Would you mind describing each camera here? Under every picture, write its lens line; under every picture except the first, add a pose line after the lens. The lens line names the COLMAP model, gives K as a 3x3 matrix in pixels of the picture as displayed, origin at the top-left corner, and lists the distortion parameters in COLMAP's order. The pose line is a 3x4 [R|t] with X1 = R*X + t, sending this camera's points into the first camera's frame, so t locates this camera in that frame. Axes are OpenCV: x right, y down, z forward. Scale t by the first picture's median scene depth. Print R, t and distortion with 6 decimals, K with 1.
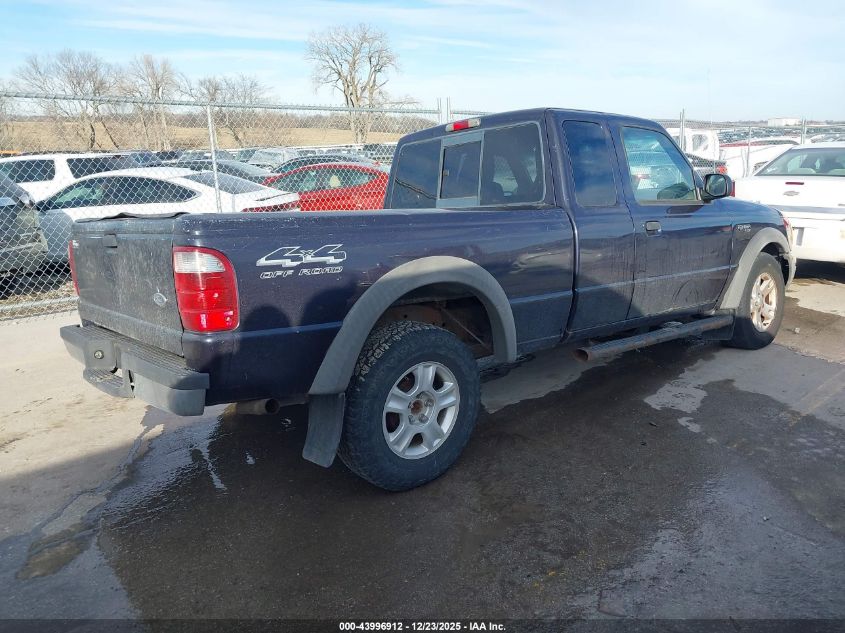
lens RADIAL K [[651.2, 0, 422.5], [0, 651.2, 316.5], [0, 0, 1]] dist [0.007253, -0.041773]
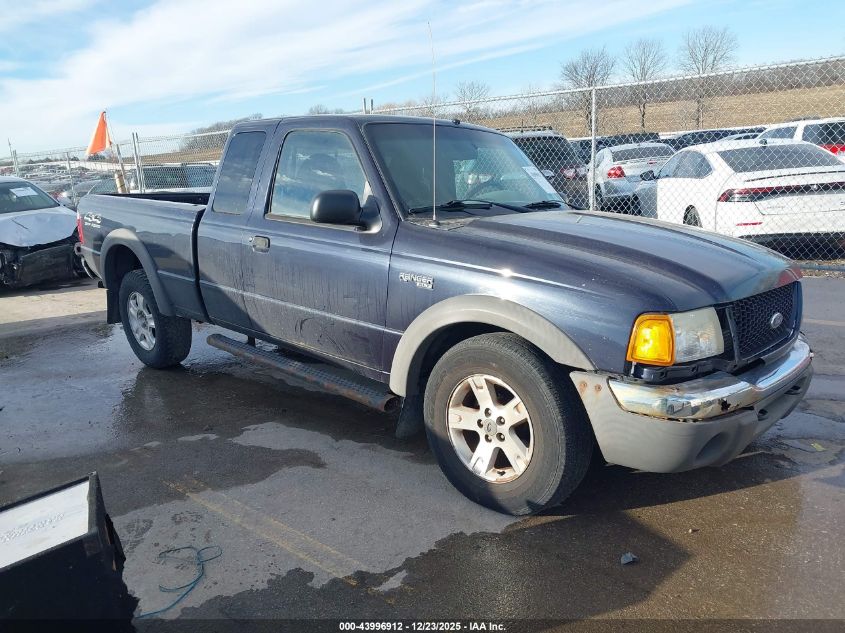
lens RADIAL K [[651.2, 0, 422.5], [0, 651.2, 316.5], [0, 0, 1]] dist [0.007253, -0.041773]
pose [[0.140148, 0.256175, -0.956417, 1.245041], [-0.182370, 0.956103, 0.229367, -0.279280], [0.973190, 0.142276, 0.180715, 1.017984]]
